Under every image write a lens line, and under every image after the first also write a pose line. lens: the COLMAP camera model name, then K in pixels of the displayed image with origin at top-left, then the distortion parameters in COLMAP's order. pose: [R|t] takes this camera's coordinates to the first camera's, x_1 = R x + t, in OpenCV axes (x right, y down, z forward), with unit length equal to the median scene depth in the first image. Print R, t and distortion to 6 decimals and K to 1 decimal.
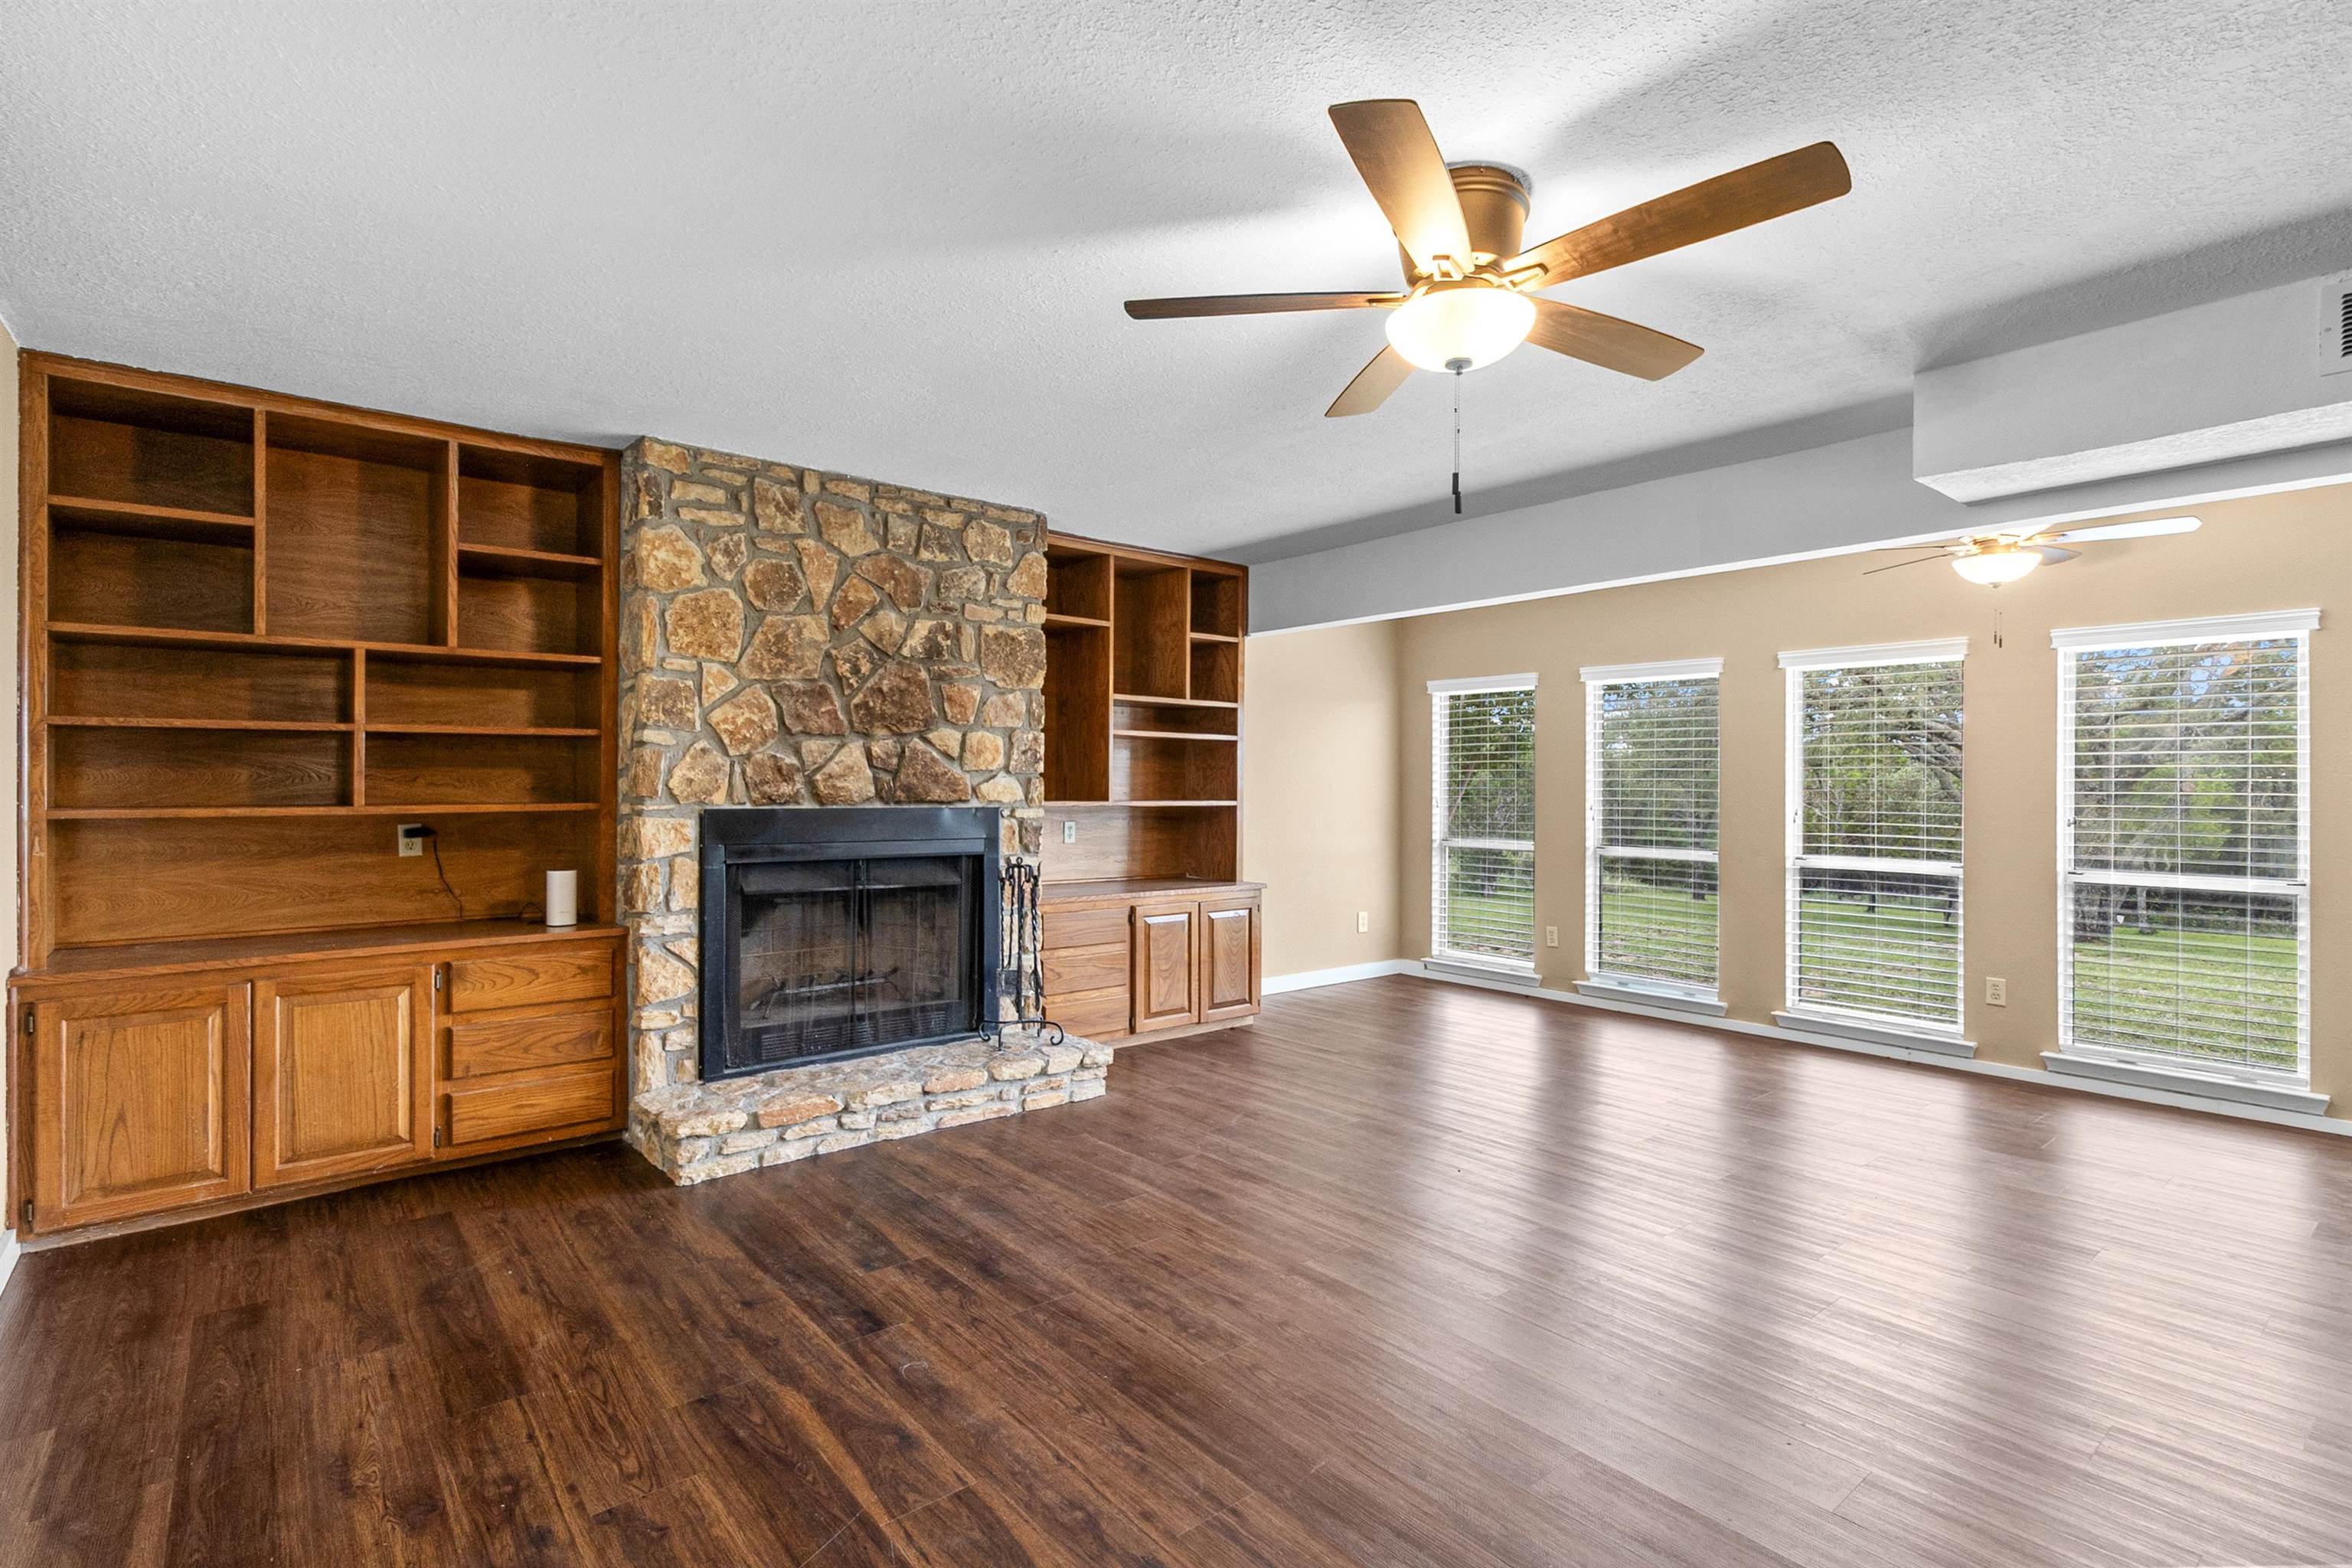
lens RADIAL K [[1096.3, 0, 1127.3], [0, 1096.3, 787.8], [0, 0, 1]] dist [0.002344, 0.000646]
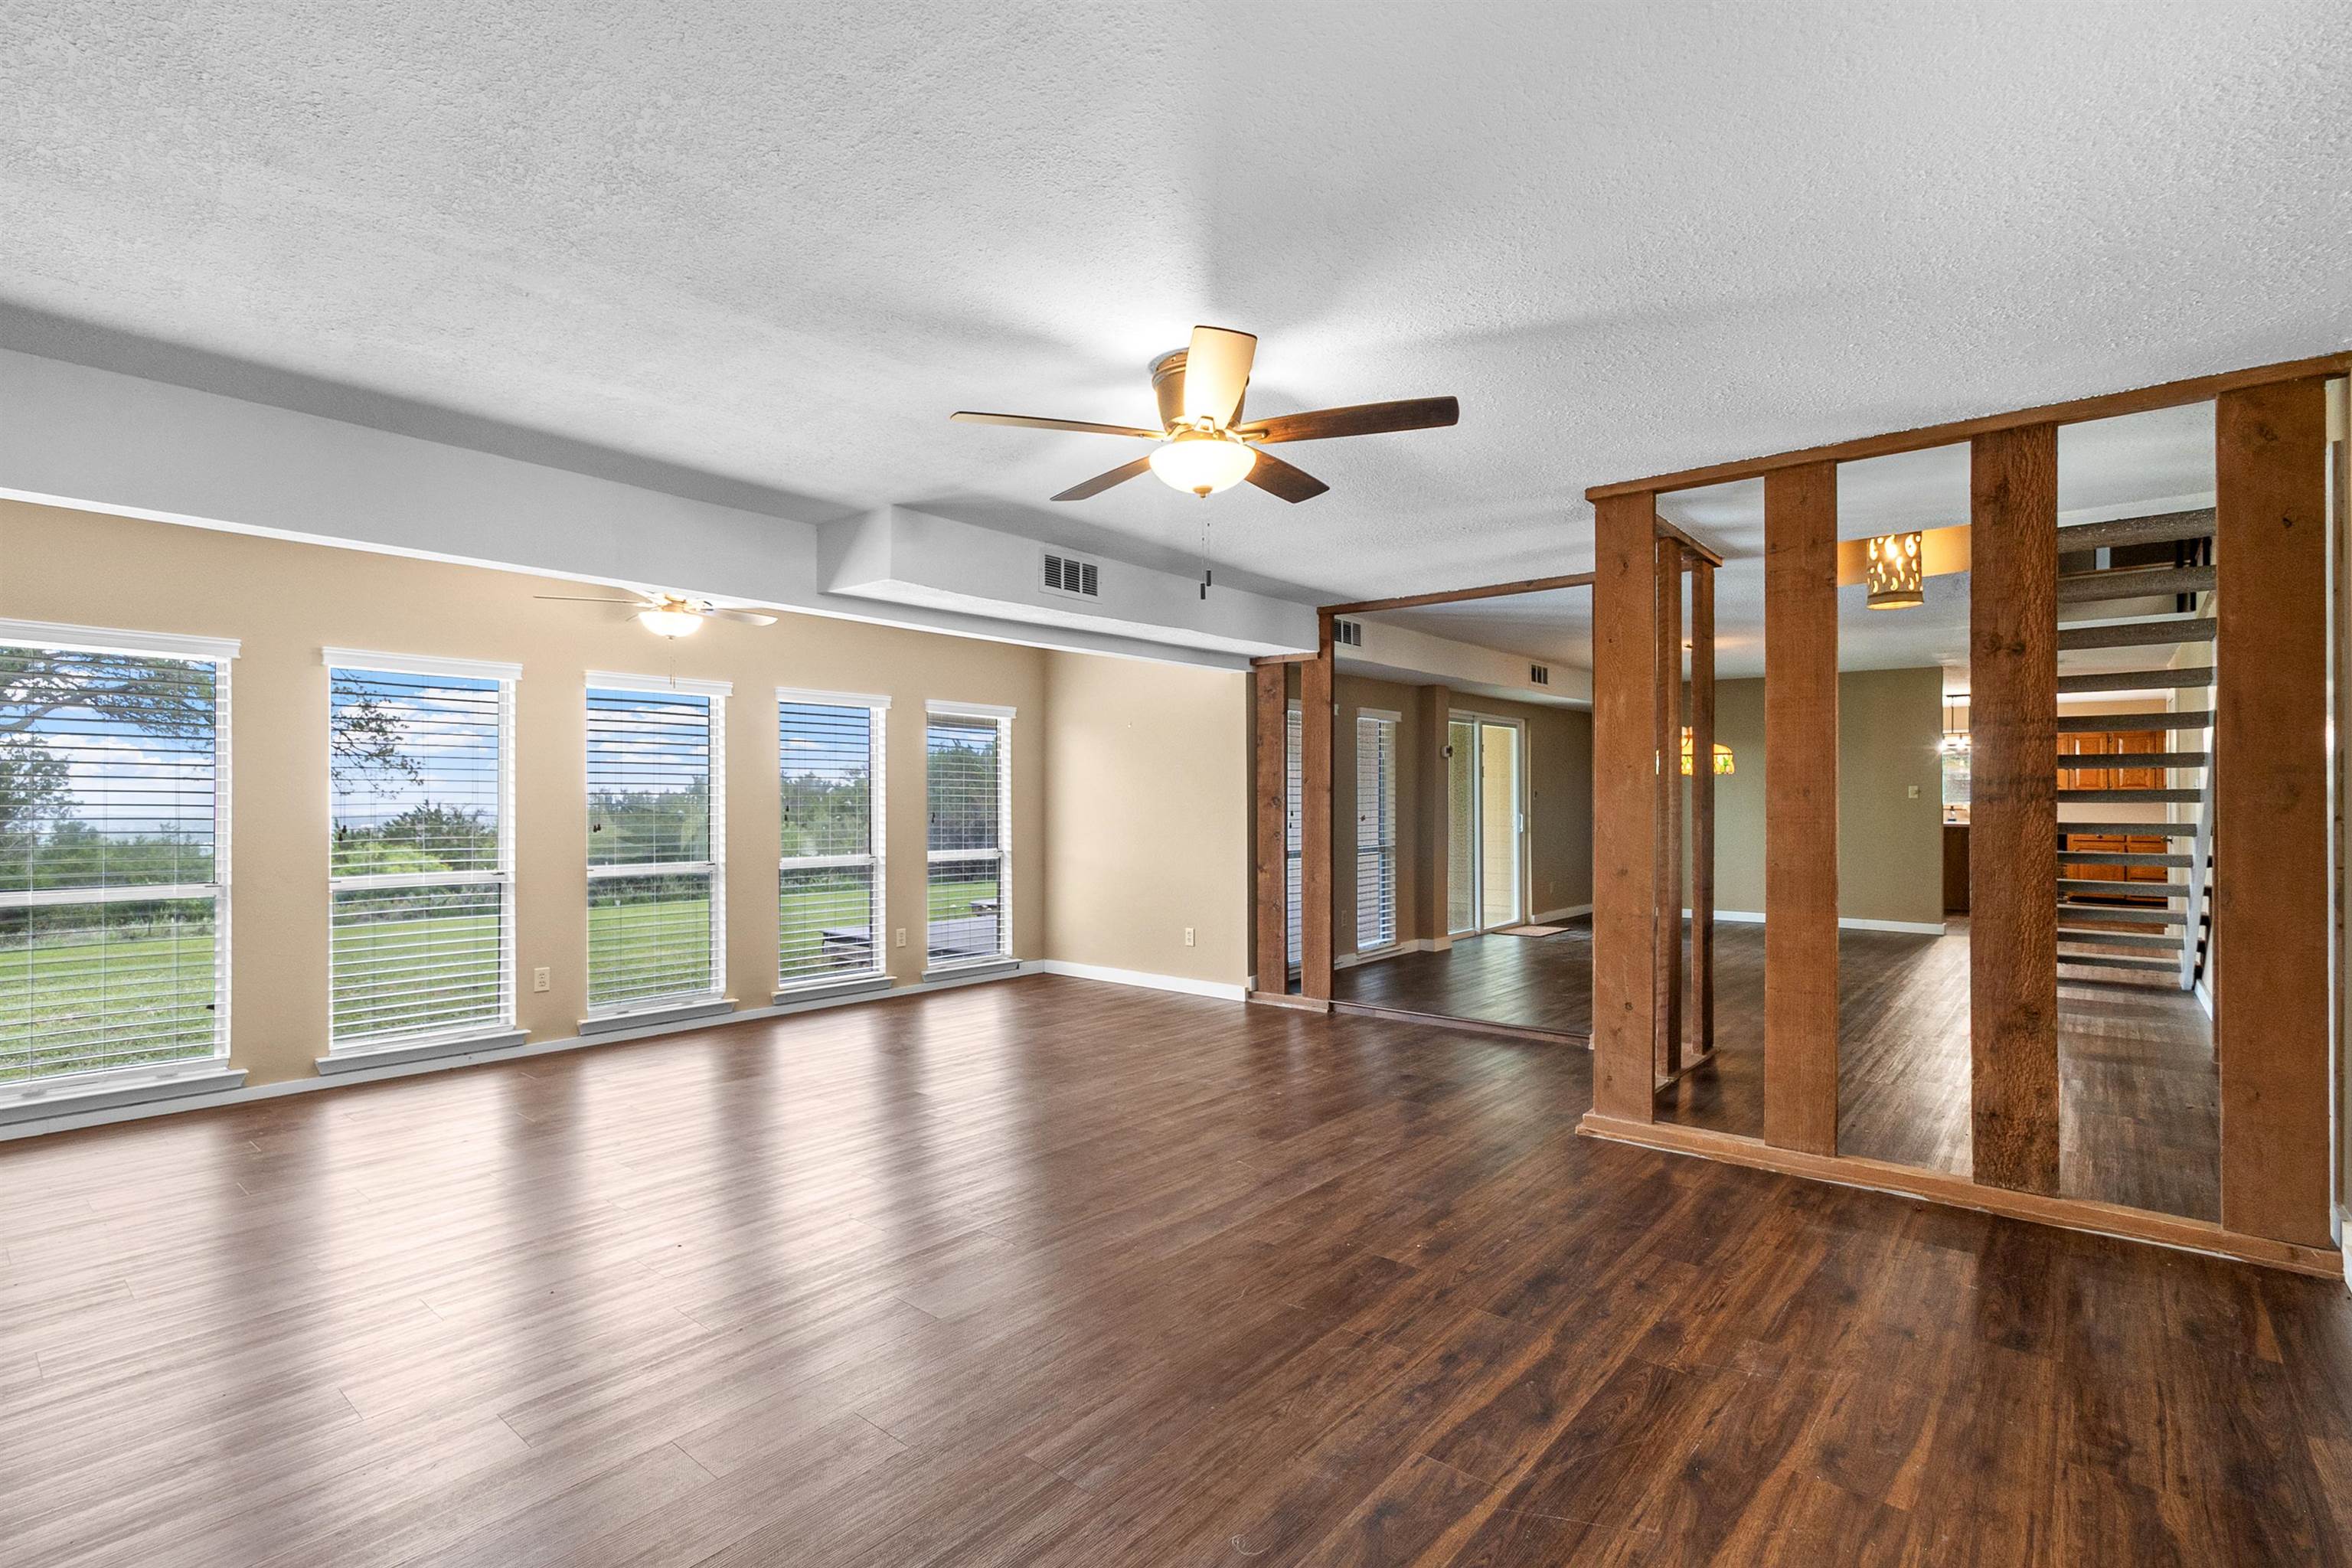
lens RADIAL K [[1096.3, 0, 1178.2], [0, 1096.3, 793.6], [0, 0, 1]] dist [0.002344, 0.000646]
pose [[-0.183205, 0.001339, 0.983074, -1.034497], [0.003175, 0.999995, -0.000771, -0.010419], [-0.983070, 0.002980, -0.183208, 1.291826]]
